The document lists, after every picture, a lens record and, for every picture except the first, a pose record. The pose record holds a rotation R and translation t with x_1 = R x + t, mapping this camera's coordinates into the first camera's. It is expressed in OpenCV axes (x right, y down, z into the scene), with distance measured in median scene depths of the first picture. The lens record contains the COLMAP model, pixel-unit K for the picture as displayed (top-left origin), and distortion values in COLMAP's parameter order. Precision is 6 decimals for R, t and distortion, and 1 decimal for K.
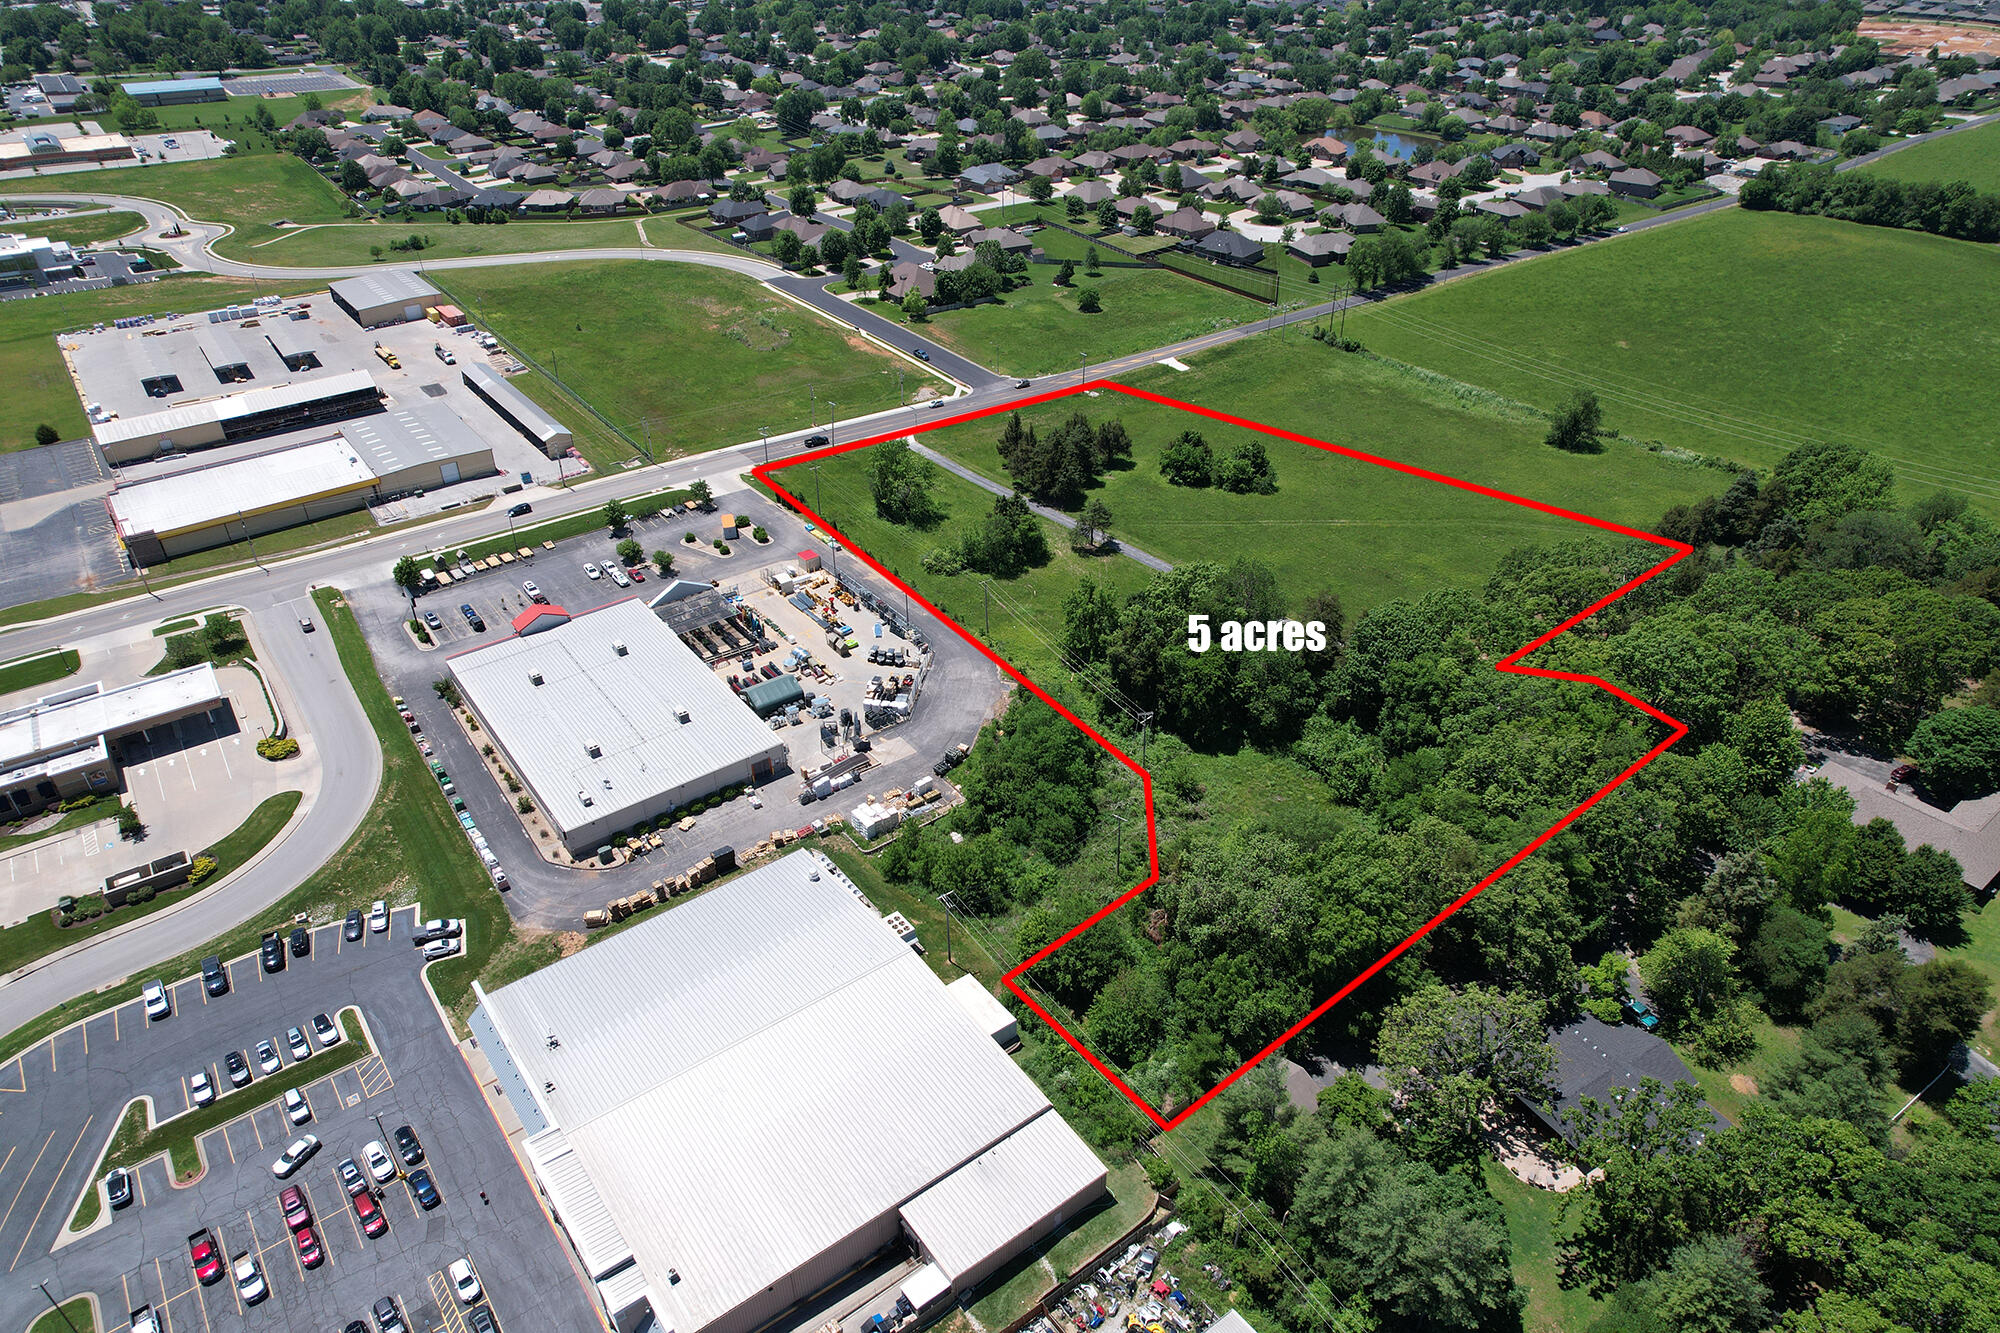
lens RADIAL K [[1277.5, 0, 1008.1], [0, 1277.5, 672.9], [0, 0, 1]] dist [-0.075209, 0.065843]
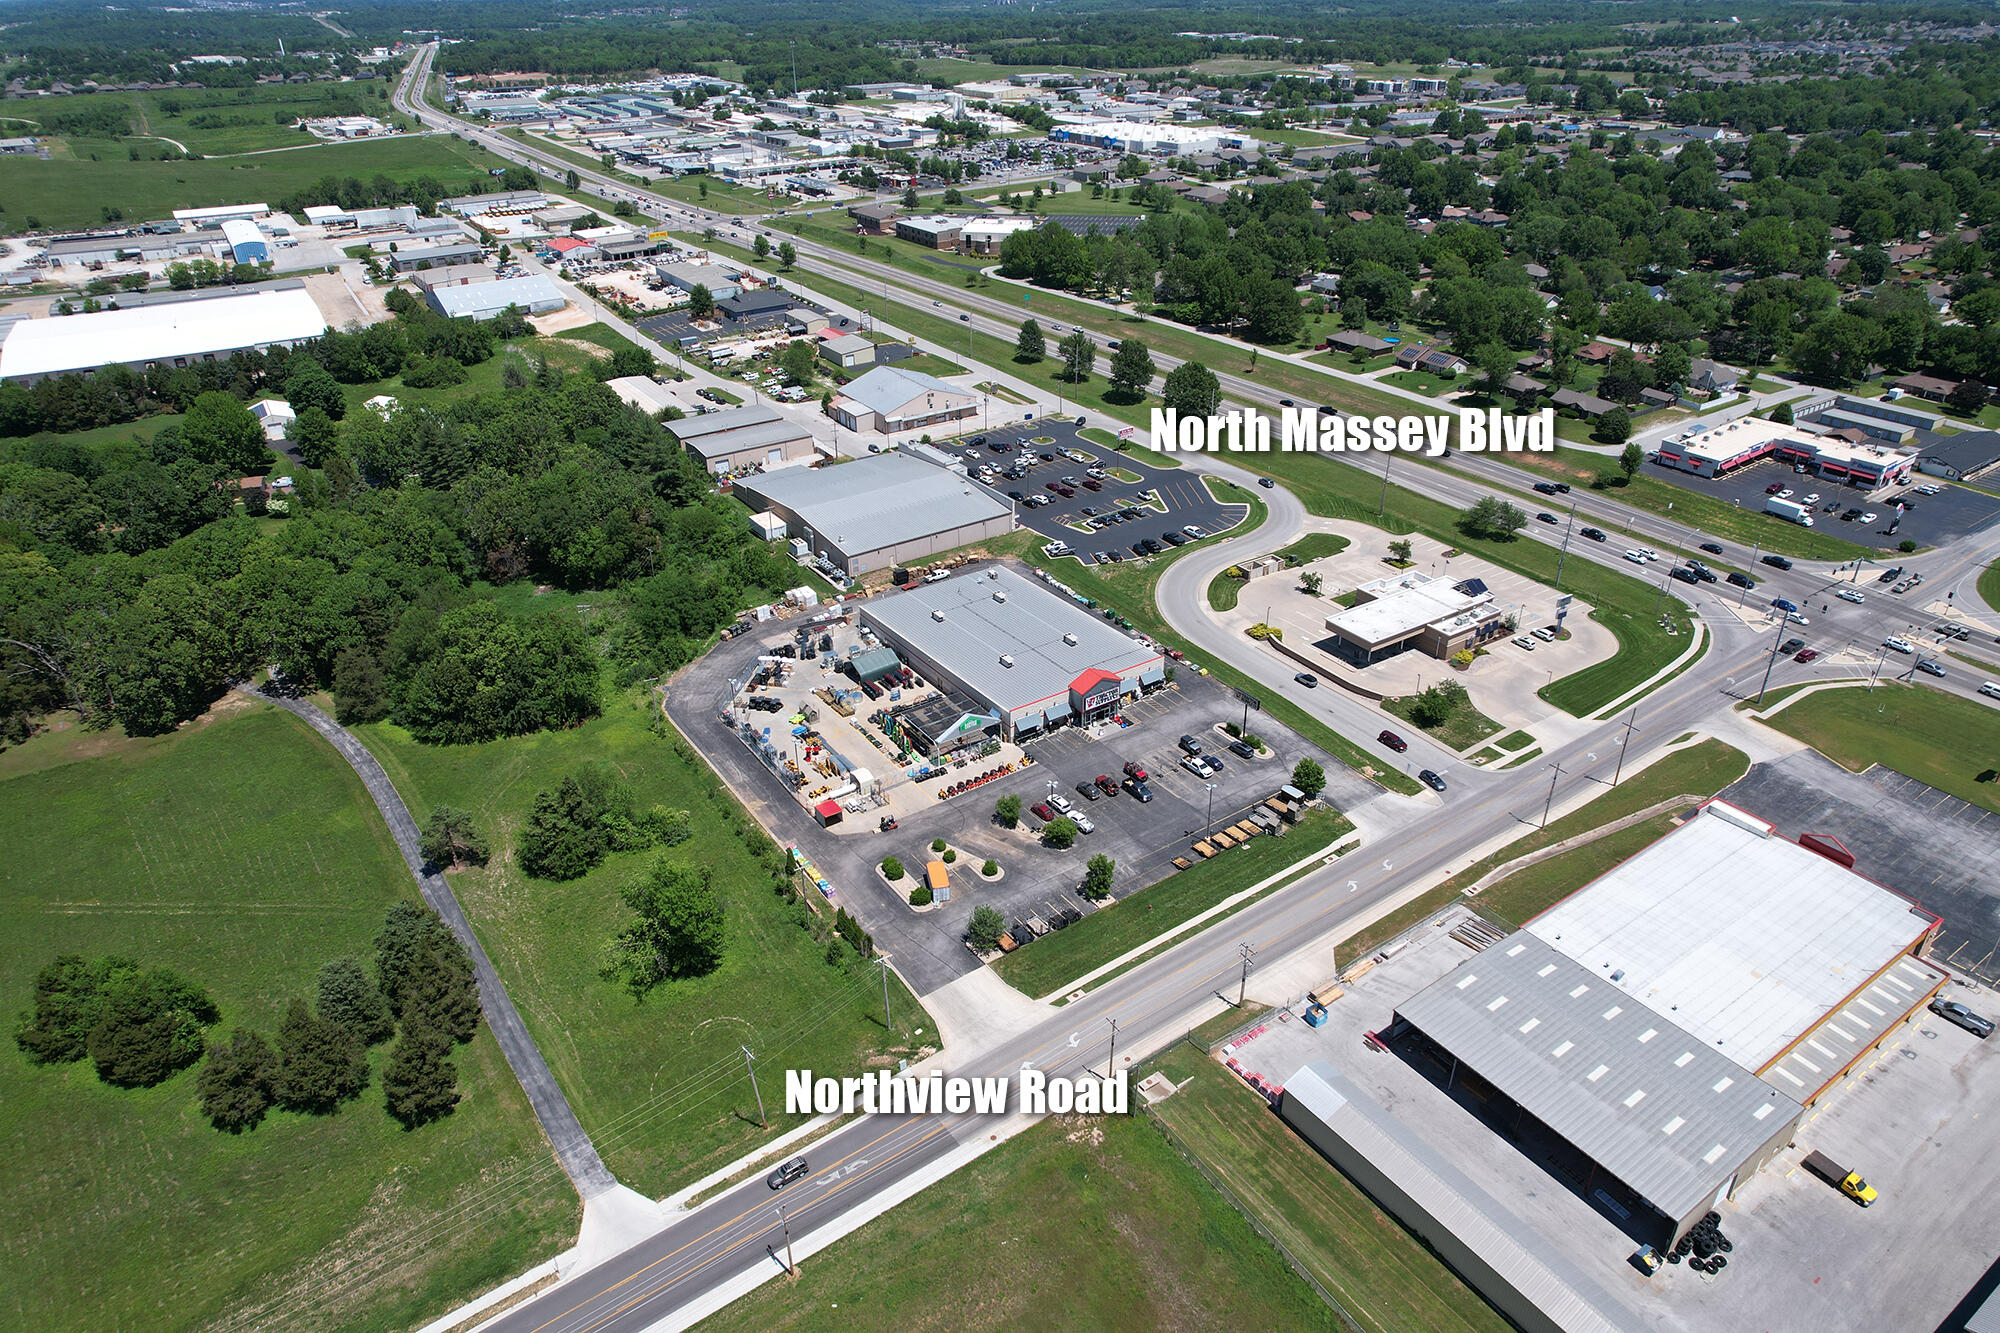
lens RADIAL K [[1277.5, 0, 1008.1], [0, 1277.5, 672.9], [0, 0, 1]] dist [-0.075209, 0.065843]
pose [[-0.998417, -0.012488, 0.054839, -0.323436], [0.042745, 0.465224, 0.884161, -0.865791], [-0.036553, 0.885105, -0.463953, 1.337195]]
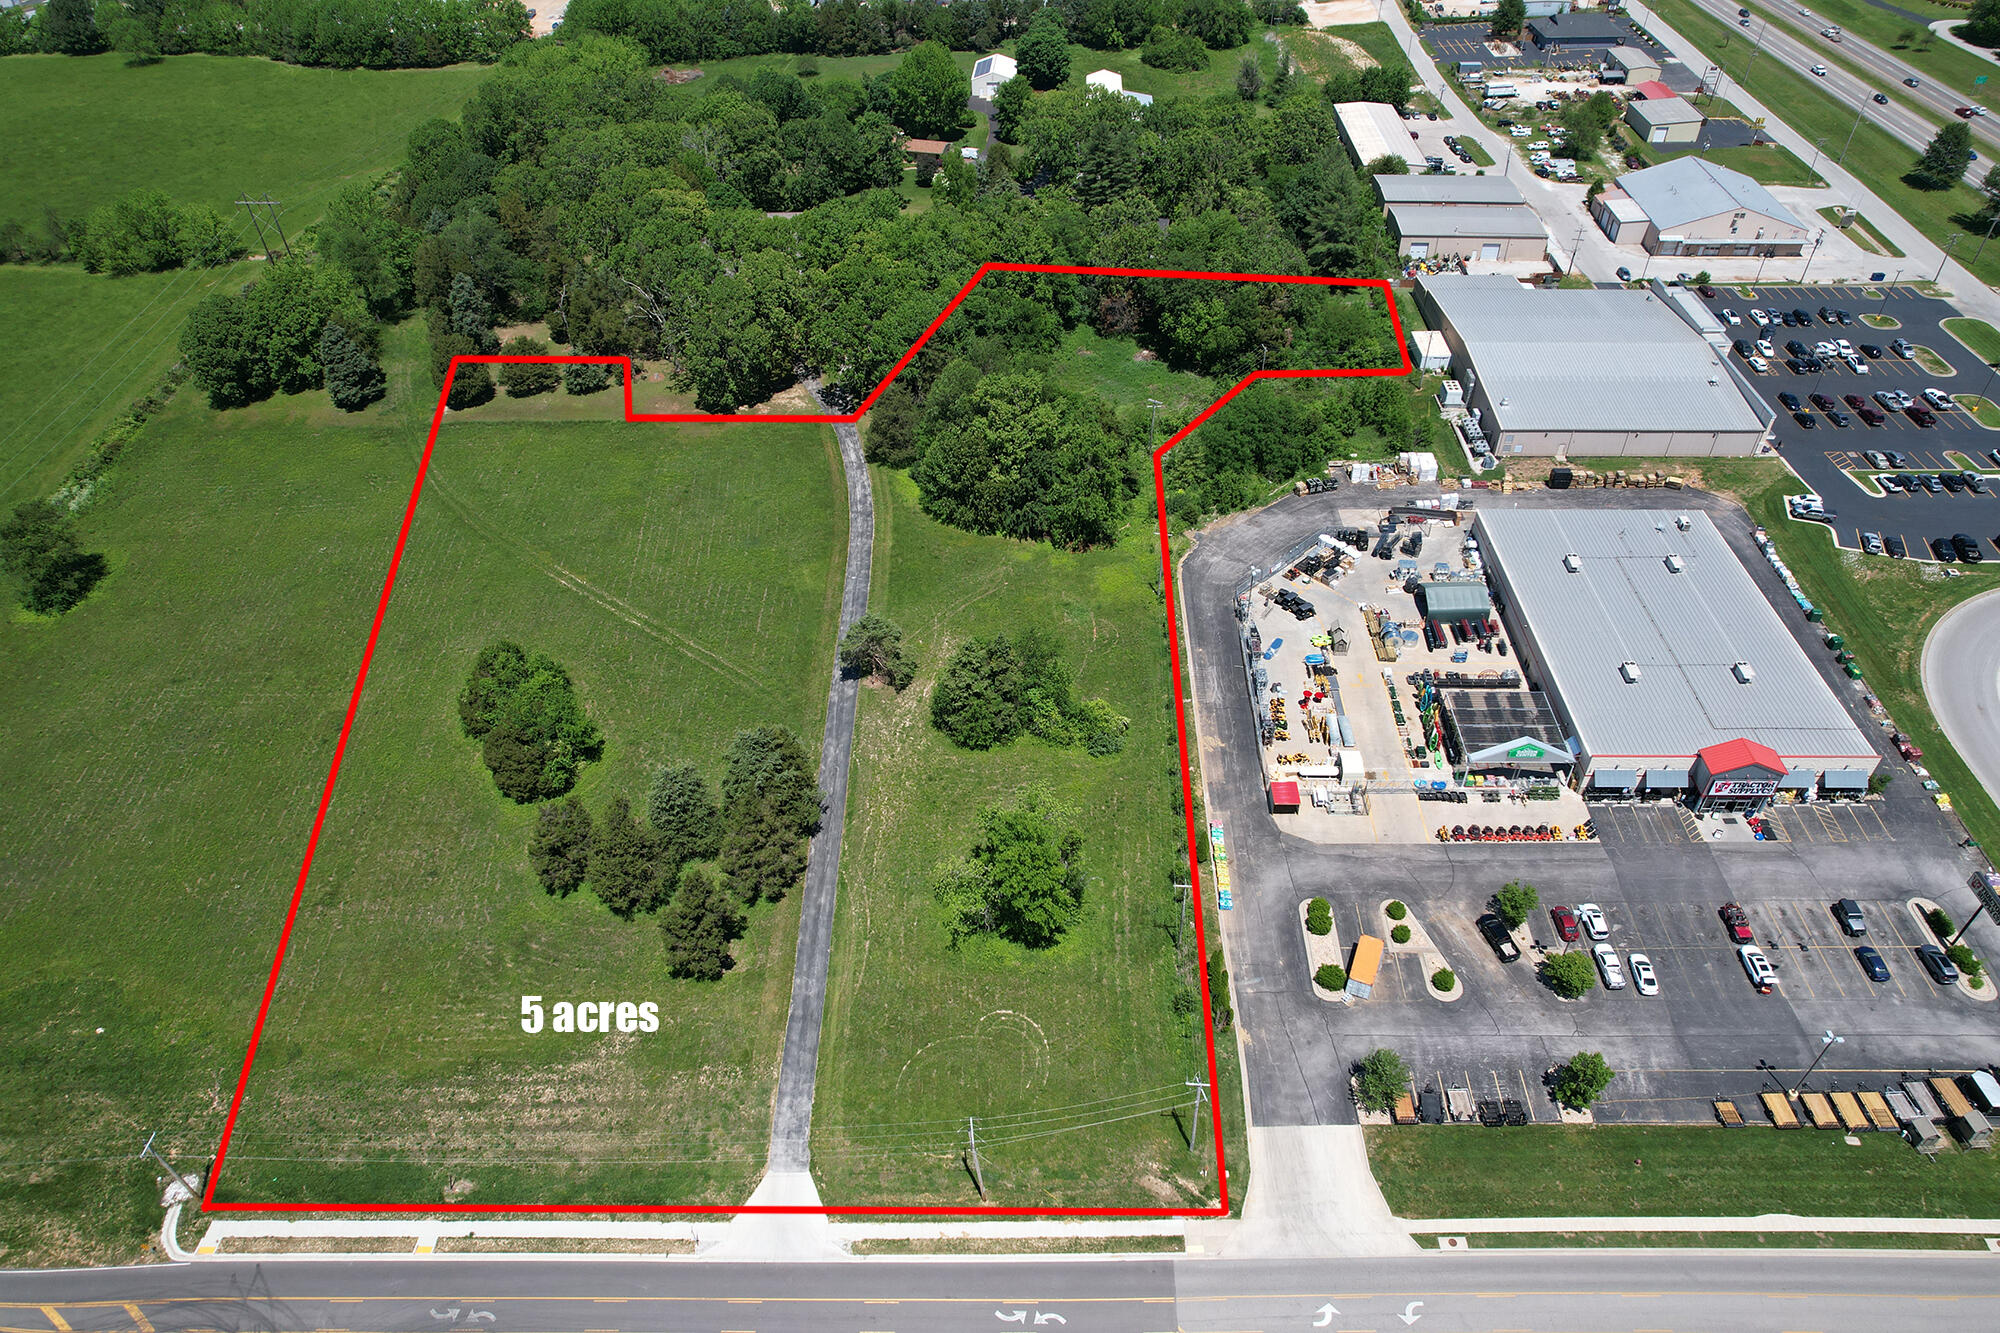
lens RADIAL K [[1277.5, 0, 1008.1], [0, 1277.5, 672.9], [0, 0, 1]] dist [-0.075209, 0.065843]
pose [[-0.776445, -0.400994, 0.486145, -0.337633], [0.364504, 0.343525, 0.865521, -0.709691], [-0.514072, 0.849232, -0.120564, 1.130142]]
